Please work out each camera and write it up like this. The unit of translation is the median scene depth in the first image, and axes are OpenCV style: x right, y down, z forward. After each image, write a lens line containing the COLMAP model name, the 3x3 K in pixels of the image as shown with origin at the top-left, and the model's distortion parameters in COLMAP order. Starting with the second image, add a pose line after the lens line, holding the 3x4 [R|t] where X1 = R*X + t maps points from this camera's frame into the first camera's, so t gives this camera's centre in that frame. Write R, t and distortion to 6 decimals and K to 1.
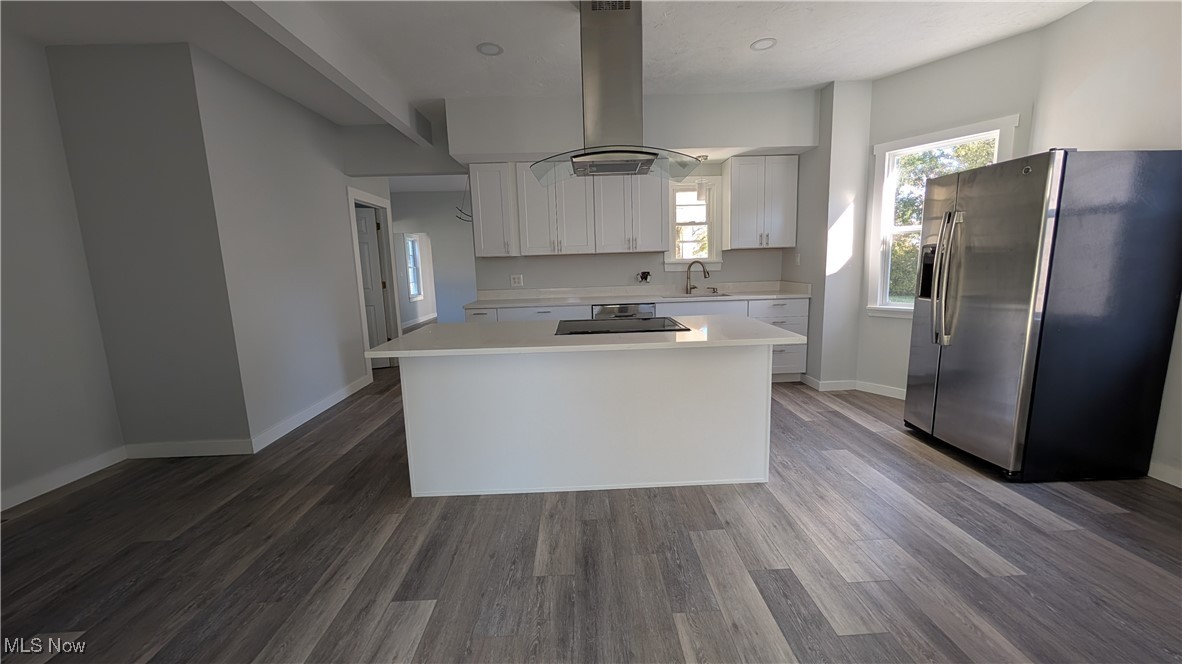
lens RADIAL K [[444.2, 0, 596.2], [0, 444.2, 331.9], [0, 0, 1]] dist [-0.000371, 0.000251]
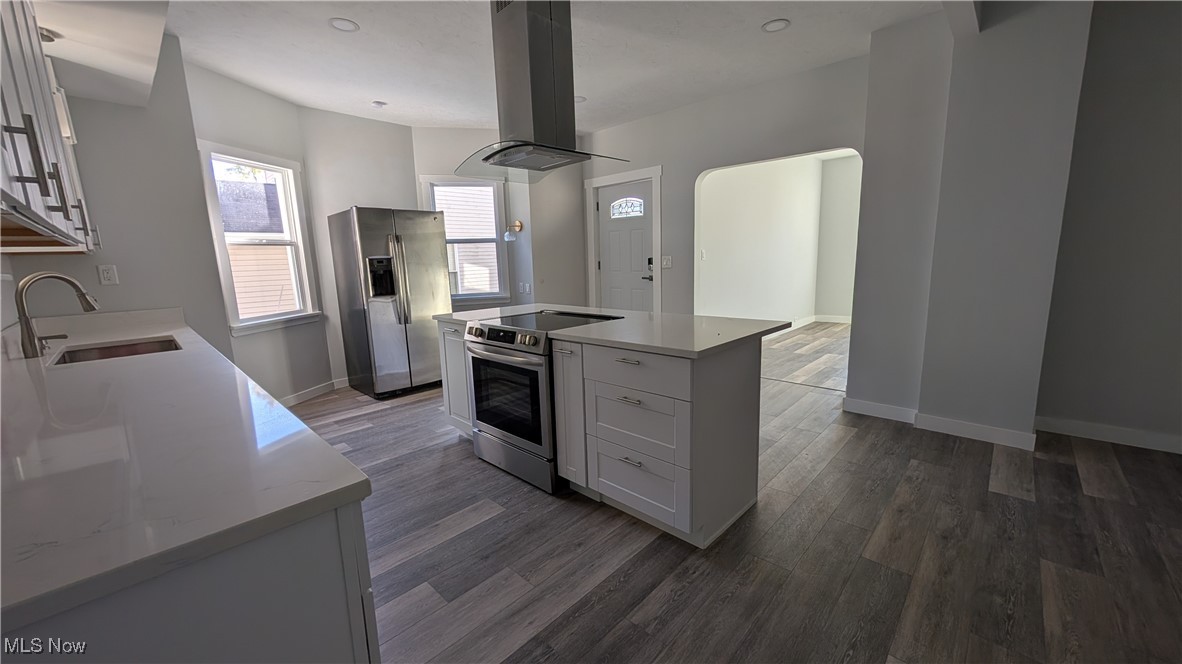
lens RADIAL K [[448.4, 0, 591.0], [0, 448.4, 332.0], [0, 0, 1]] dist [0.001487, 0.000108]
pose [[-0.697729, -0.069177, 0.713014, -0.531202], [0.159321, 0.955413, 0.248600, -0.161290], [-0.698421, 0.287053, -0.655598, 1.145411]]
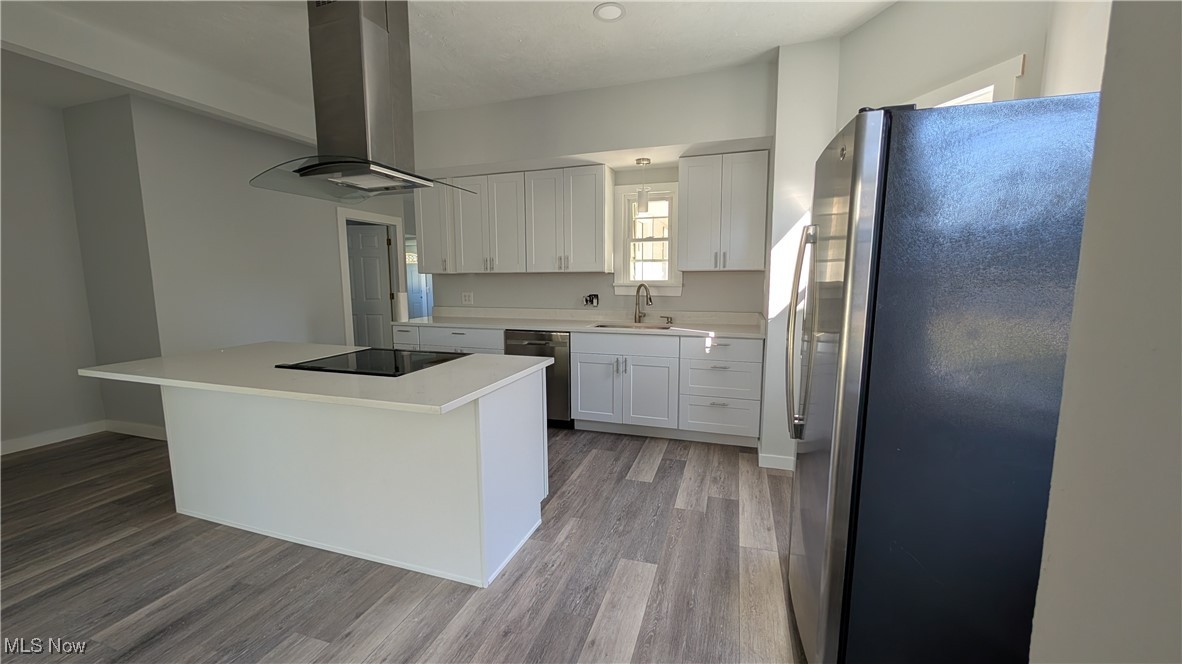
lens RADIAL K [[444.2, 0, 596.2], [0, 444.2, 331.9], [0, 0, 1]] dist [-0.000371, 0.000251]
pose [[0.939933, 0.067348, -0.334649, 0.523838], [-0.075395, 0.997092, -0.011097, -0.066004], [0.332929, 0.035661, 0.942277, 0.227836]]
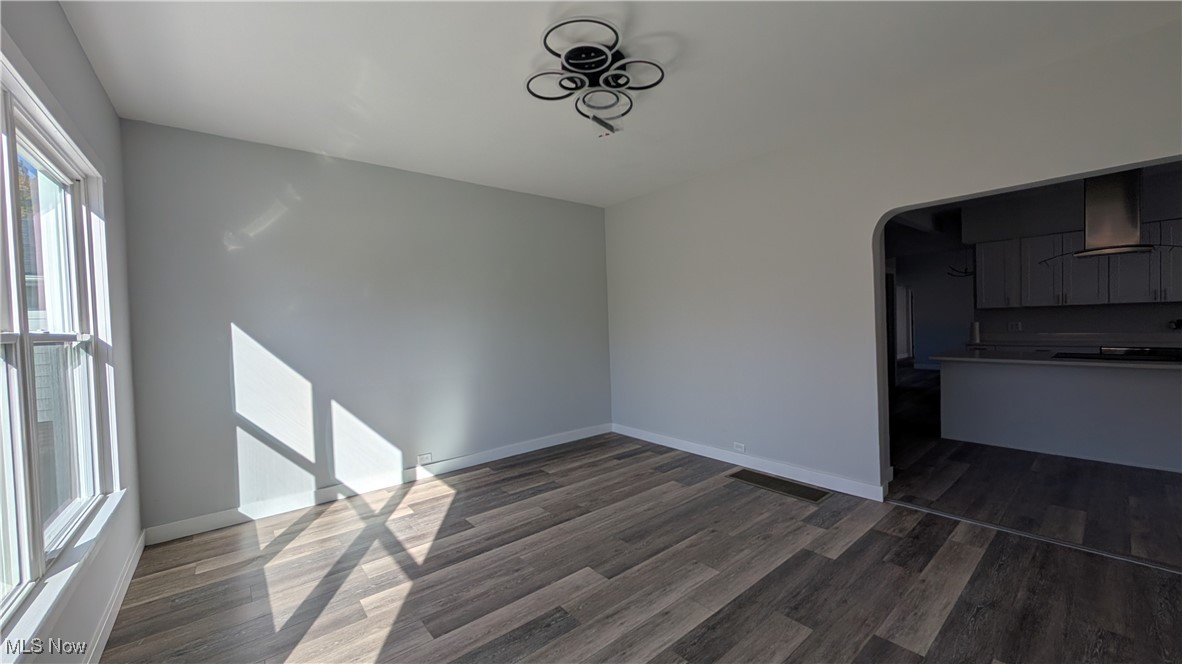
lens RADIAL K [[444.2, 0, 596.2], [0, 444.2, 331.9], [0, 0, 1]] dist [-0.000371, 0.000251]
pose [[0.616509, 0.025095, -0.786948, 0.104488], [-0.102634, 0.993525, -0.048723, 0.110068], [0.780630, 0.110805, 0.615093, -0.899036]]
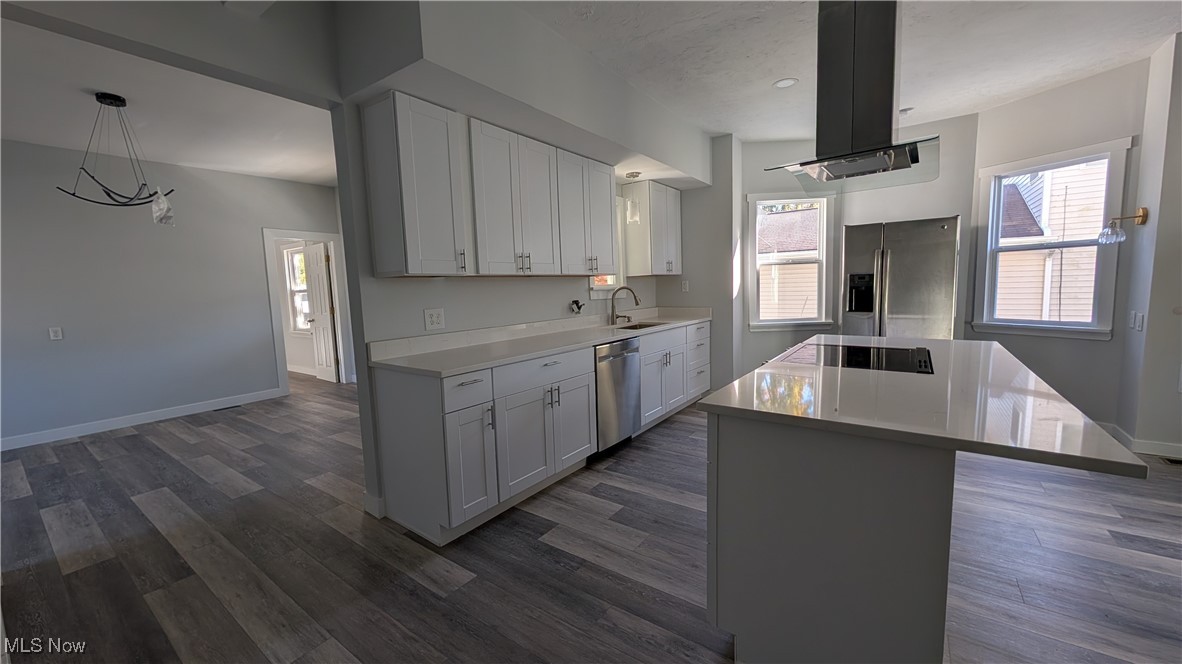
lens RADIAL K [[444.2, 0, 596.2], [0, 444.2, 331.9], [0, 0, 1]] dist [-0.000371, 0.000251]
pose [[0.611002, -0.071461, 0.788397, -0.633904], [0.134407, 0.990822, -0.014356, -0.079337], [-0.780135, 0.114738, 0.615000, 0.615674]]
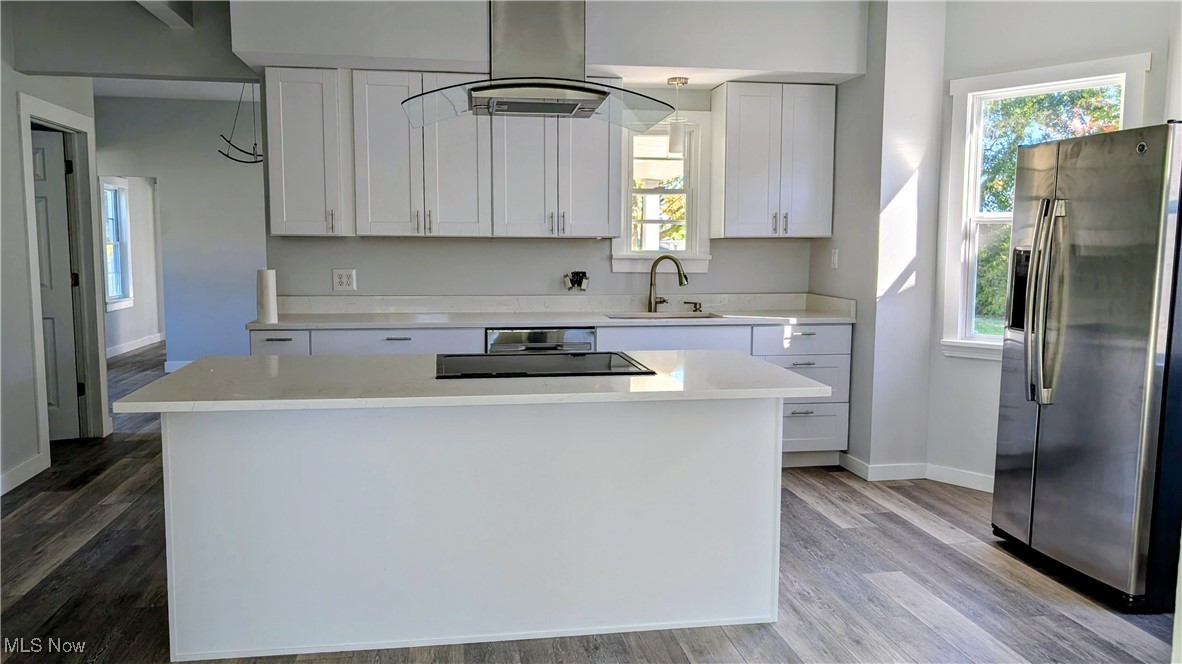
lens RADIAL K [[874.4, 0, 591.0], [0, 874.4, 332.0], [0, 0, 1]] dist [0.027560, -0.004784]
pose [[0.990665, 0.021140, 0.134672, -0.028580], [-0.013924, 0.998427, -0.054304, 0.003570], [-0.135608, 0.051922, 0.989401, -0.130442]]
